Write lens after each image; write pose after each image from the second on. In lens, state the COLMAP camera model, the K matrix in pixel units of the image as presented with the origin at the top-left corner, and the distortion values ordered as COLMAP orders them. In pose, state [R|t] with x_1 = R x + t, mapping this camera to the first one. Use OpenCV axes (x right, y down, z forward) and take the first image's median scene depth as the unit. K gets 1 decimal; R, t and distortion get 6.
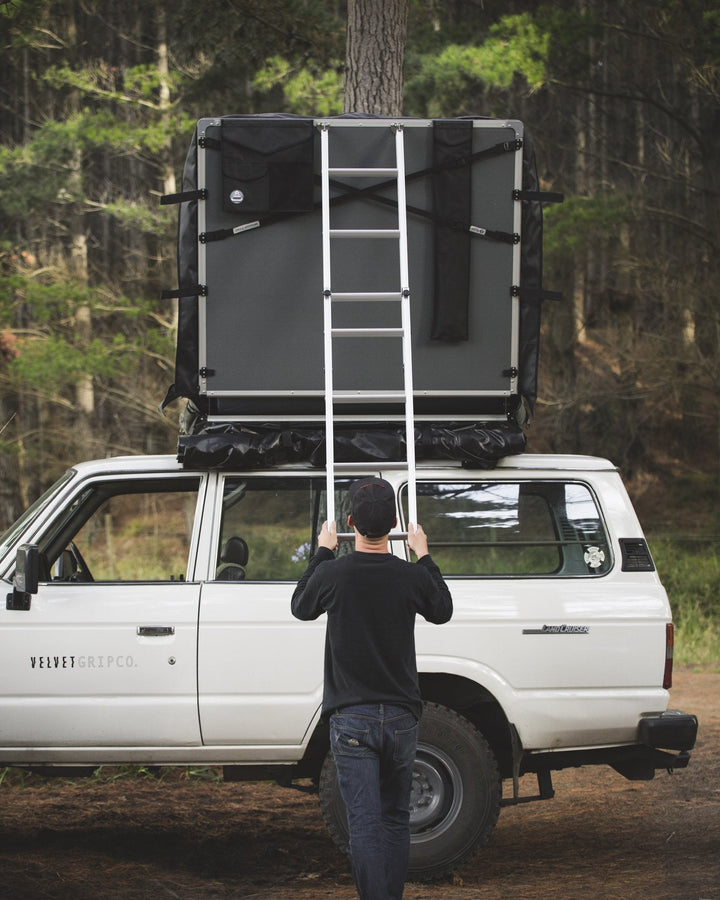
lens RADIAL K [[2252.0, 0, 315.0], [0, 2252.0, 452.6], [0, 0, 1]] dist [-0.160286, 0.000000]
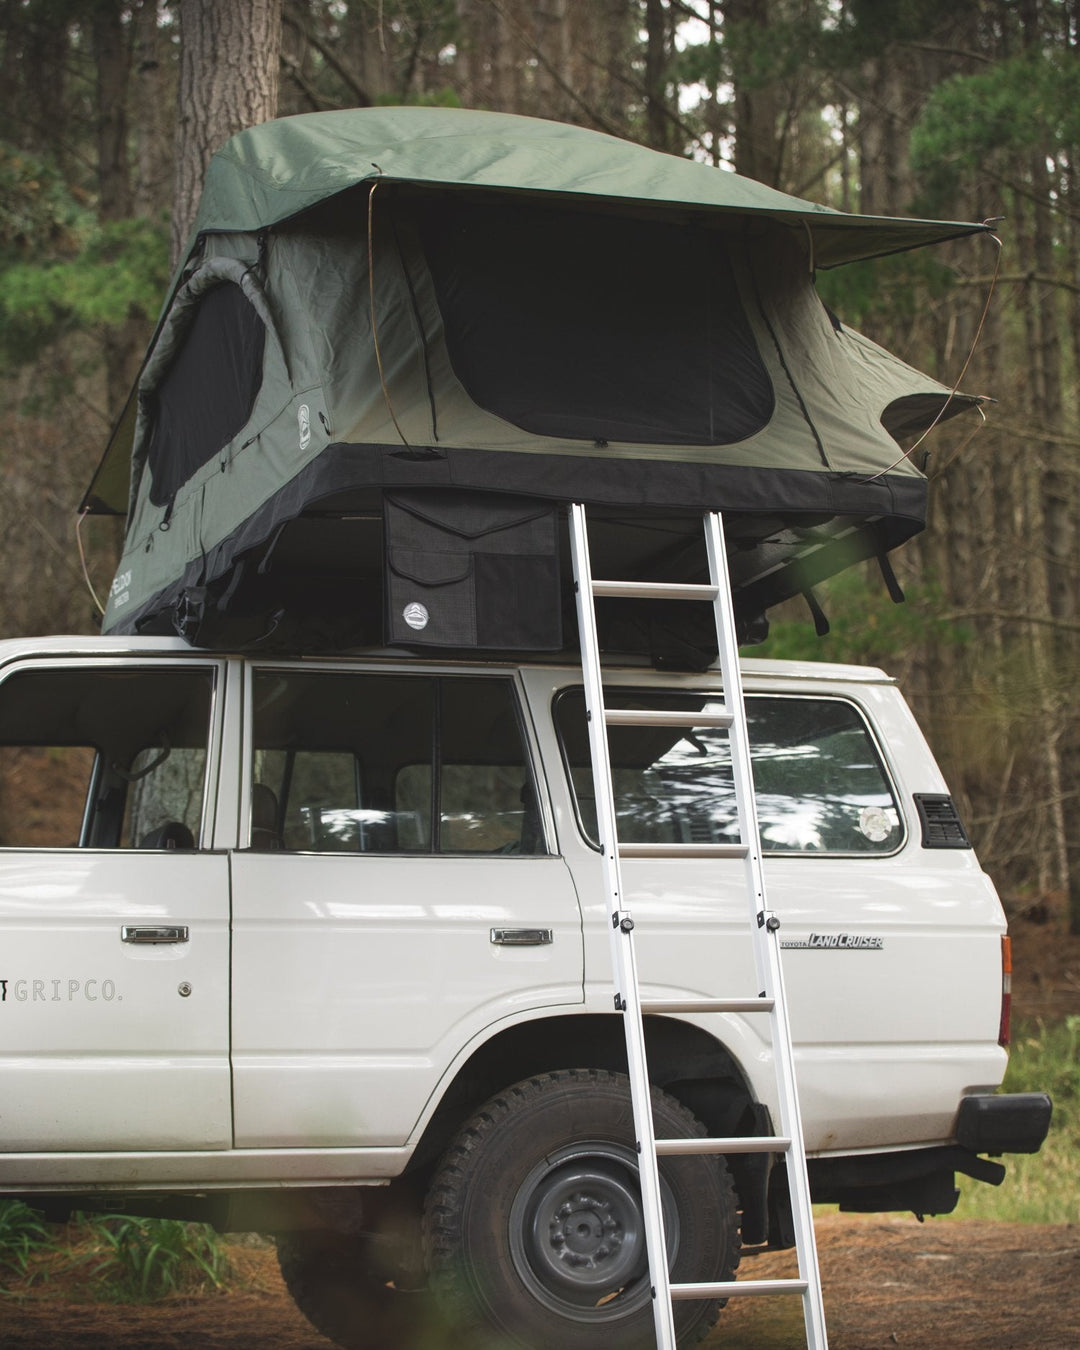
lens RADIAL K [[3378.0, 0, 547.7], [0, 3378.0, 713.0], [0, 0, 1]] dist [-0.160286, 0.000000]
pose [[0.953424, 0.028648, 0.300270, -0.217804], [0.000432, 0.995349, -0.096337, 0.100580], [-0.301633, 0.091980, 0.948977, 0.186673]]
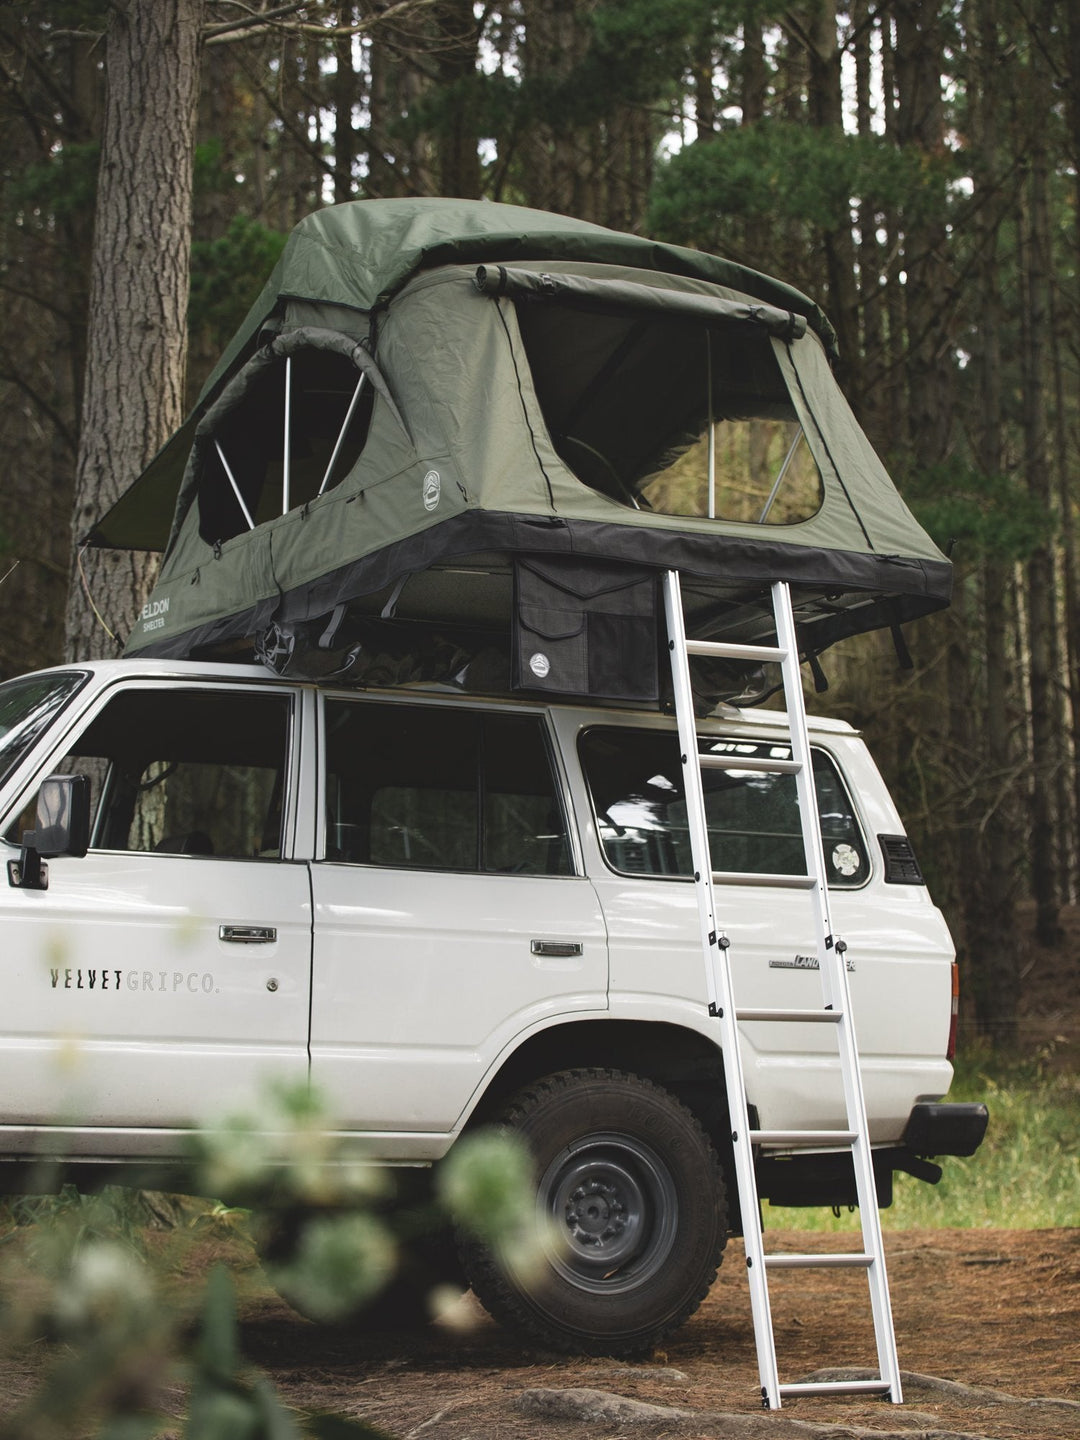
lens RADIAL K [[3393.3, 0, 528.2], [0, 3393.3, 685.2], [0, 0, 1]] dist [-0.145647, 0.000000]
pose [[0.901243, 0.077105, 0.426399, -0.381036], [-0.032810, 0.993359, -0.110280, 0.106490], [-0.432071, 0.085399, 0.897787, 0.139971]]
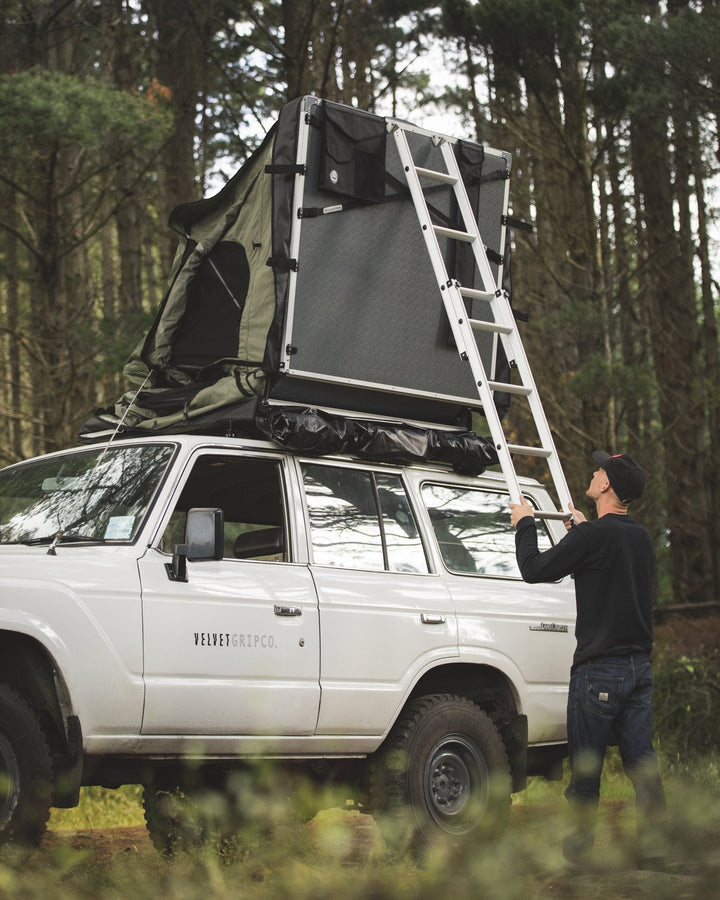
lens RADIAL K [[2486.9, 0, 354.3], [0, 2486.9, 441.8], [0, 0, 1]] dist [-0.141777, 0.000000]
pose [[0.698509, 0.091915, 0.709673, -0.770908], [-0.001036, 0.991845, -0.127442, 0.136859], [-0.715600, 0.088285, 0.692909, 0.238960]]
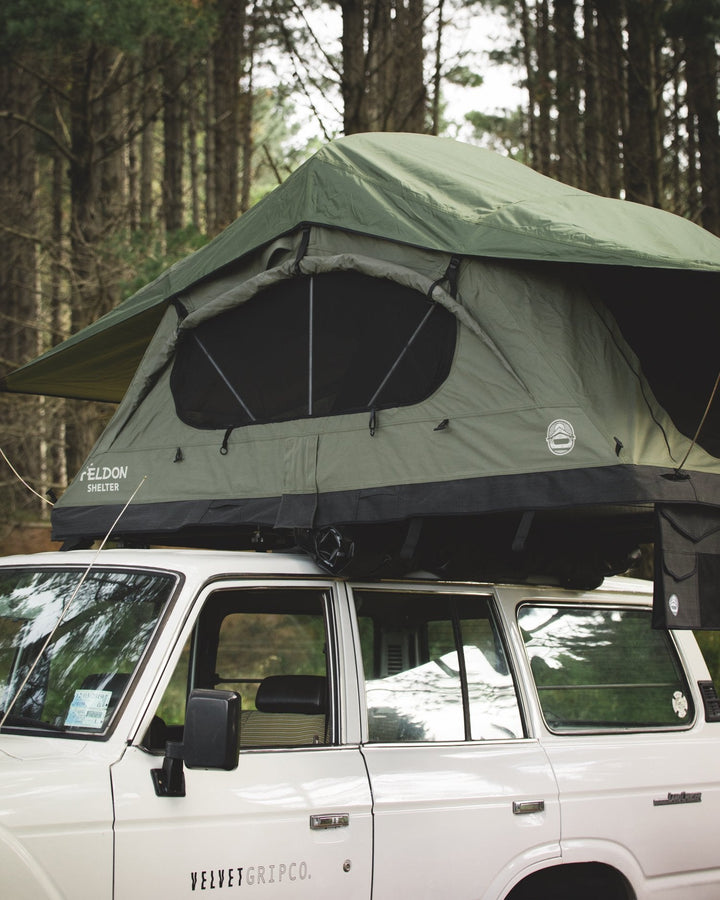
lens RADIAL K [[2252.0, 0, 353.6], [0, 2252.0, 444.7], [0, 0, 1]] dist [-0.160286, 0.000000]
pose [[0.701666, 0.078125, 0.708210, -0.519671], [-0.049021, 0.996908, -0.061404, 0.008802], [-0.710818, 0.008368, 0.703326, 0.511871]]
